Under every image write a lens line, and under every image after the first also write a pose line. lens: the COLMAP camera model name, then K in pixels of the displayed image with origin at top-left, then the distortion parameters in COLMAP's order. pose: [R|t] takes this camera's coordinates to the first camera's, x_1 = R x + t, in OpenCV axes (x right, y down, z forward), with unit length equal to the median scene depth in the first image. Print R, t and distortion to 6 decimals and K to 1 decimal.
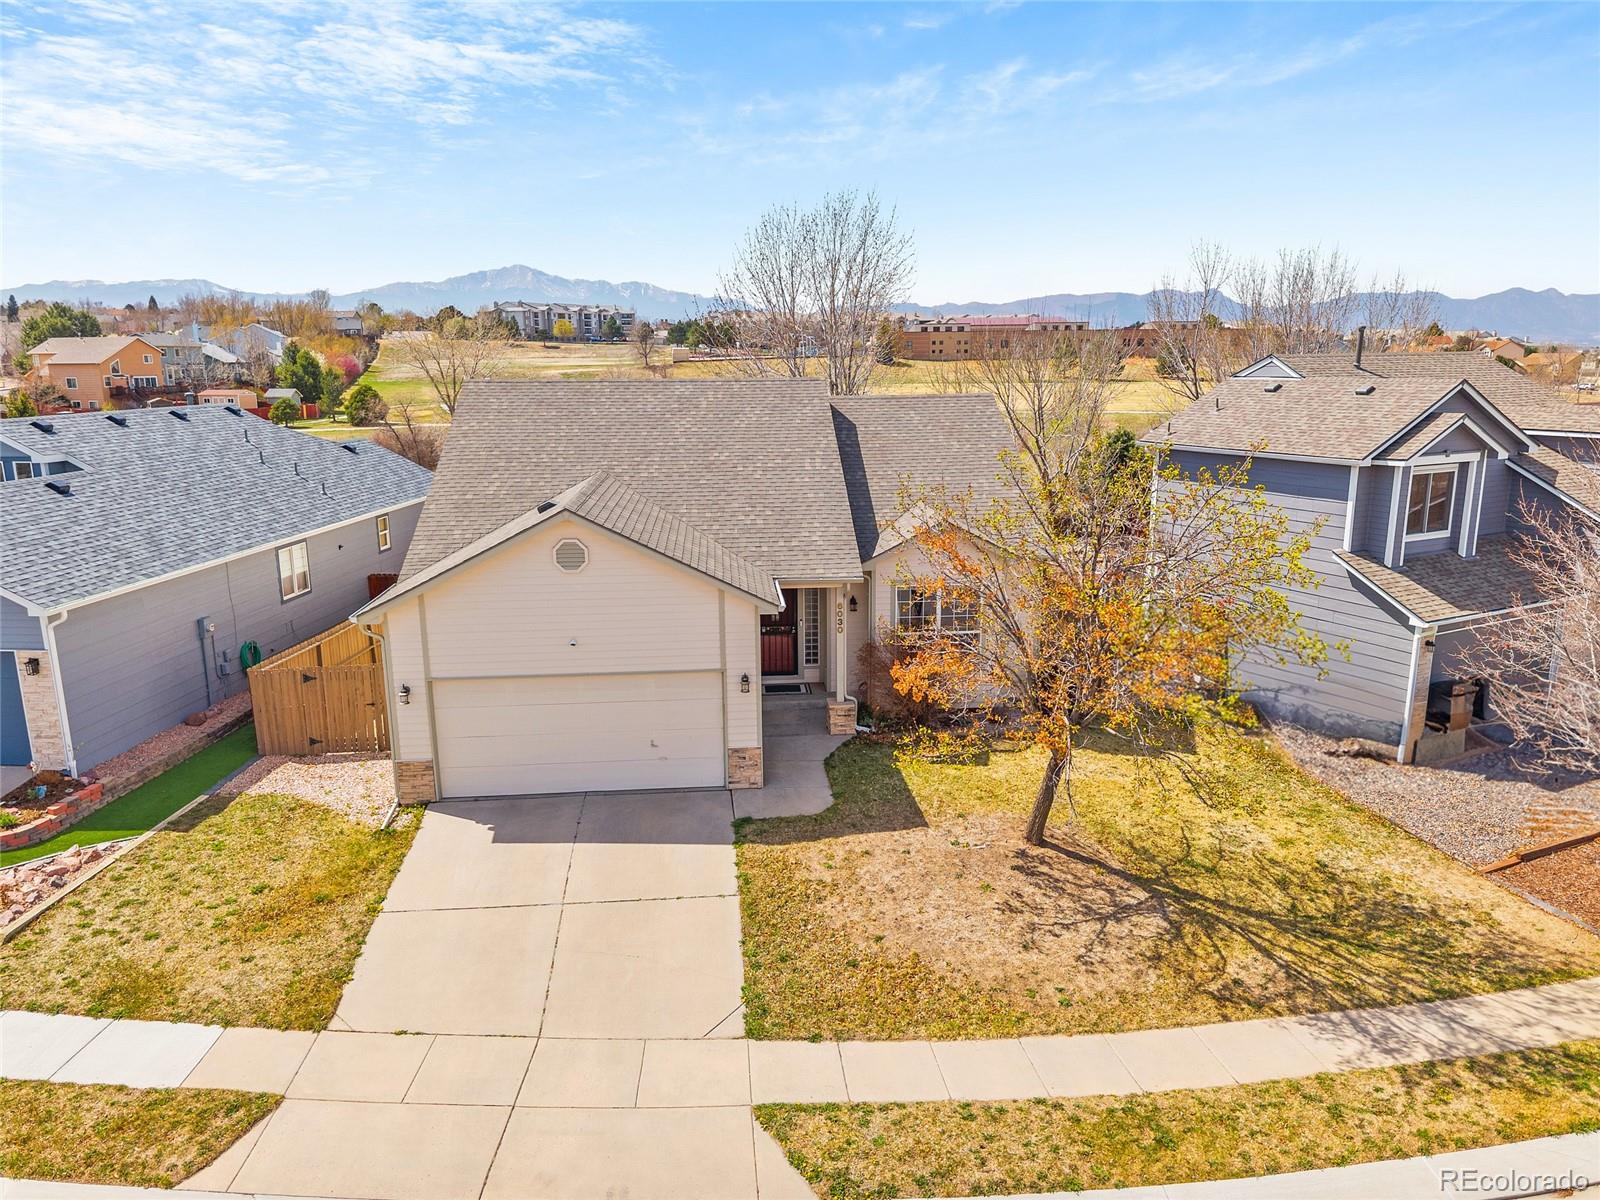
lens RADIAL K [[1106.0, 0, 800.0], [0, 1106.0, 600.0], [0, 0, 1]] dist [0.009458, -0.011530]
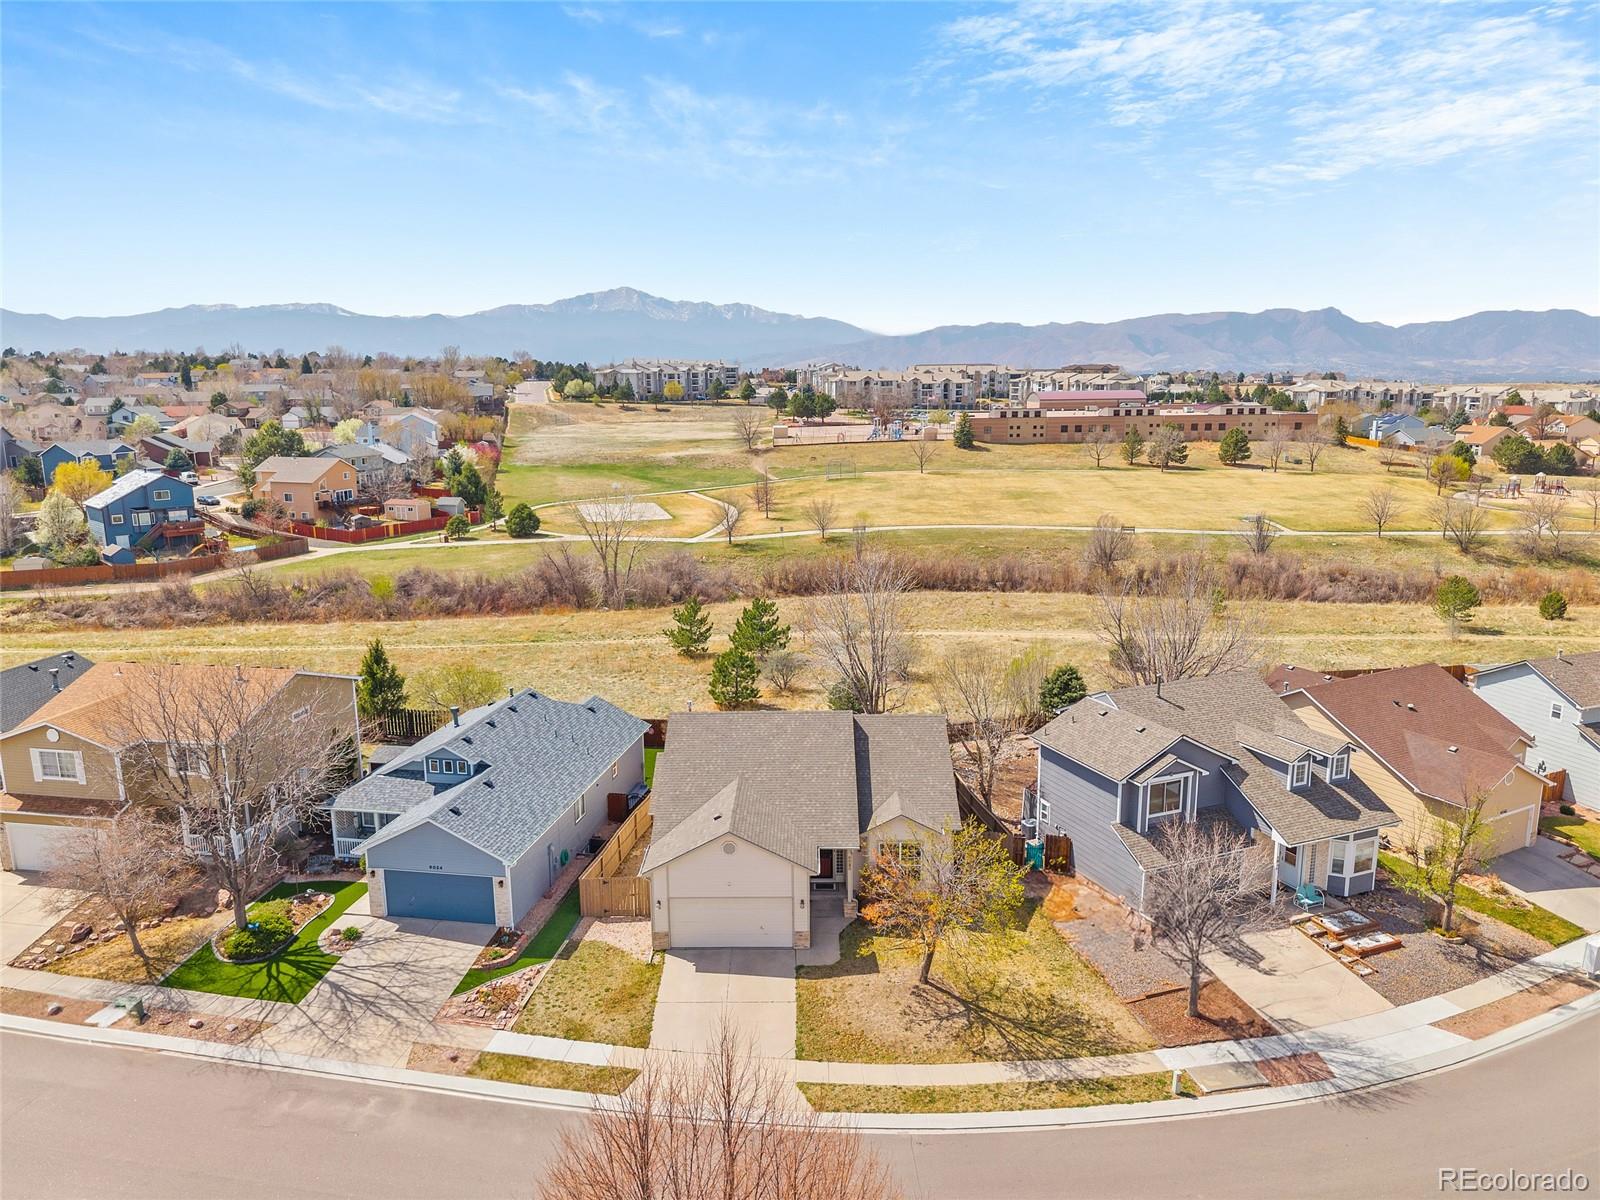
lens RADIAL K [[1106.0, 0, 800.0], [0, 1106.0, 600.0], [0, 0, 1]] dist [0.009458, -0.011530]
pose [[0.996117, 0.017052, -0.086375, 0.139466], [-0.018706, 0.999656, -0.018380, -0.540511], [0.086032, 0.019924, 0.996093, -1.371341]]
